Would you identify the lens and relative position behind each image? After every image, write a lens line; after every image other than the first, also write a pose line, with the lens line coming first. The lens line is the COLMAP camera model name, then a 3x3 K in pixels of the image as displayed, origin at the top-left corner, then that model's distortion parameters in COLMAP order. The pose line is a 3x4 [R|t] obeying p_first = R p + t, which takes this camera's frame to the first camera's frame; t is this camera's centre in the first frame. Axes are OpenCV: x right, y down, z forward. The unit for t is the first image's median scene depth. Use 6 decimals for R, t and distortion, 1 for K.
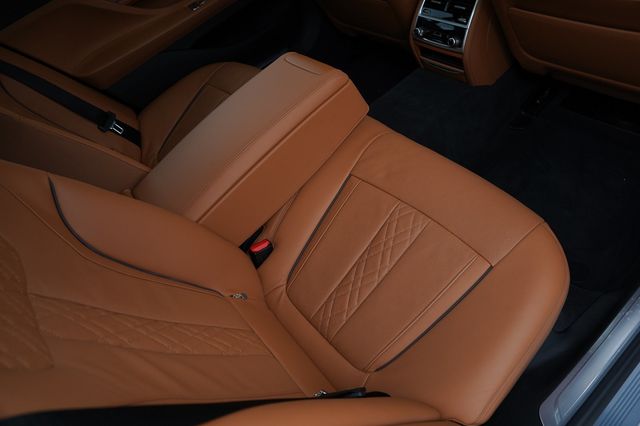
lens RADIAL K [[439.3, 0, 320.0], [0, 439.3, 213.0], [0, 0, 1]] dist [-0.120854, 0.095738]
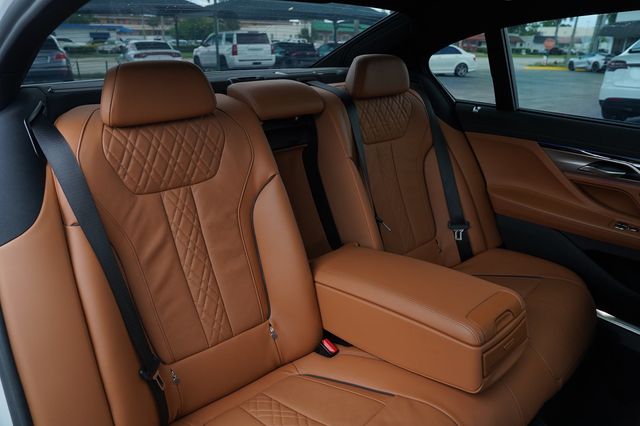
lens RADIAL K [[439.3, 0, 320.0], [0, 439.3, 213.0], [0, 0, 1]] dist [-0.120854, 0.095738]
pose [[0.032849, 0.604287, -0.796089, 0.549716], [-0.767601, 0.525369, 0.367118, -0.498121], [0.640086, 0.599020, 0.481109, 0.222247]]
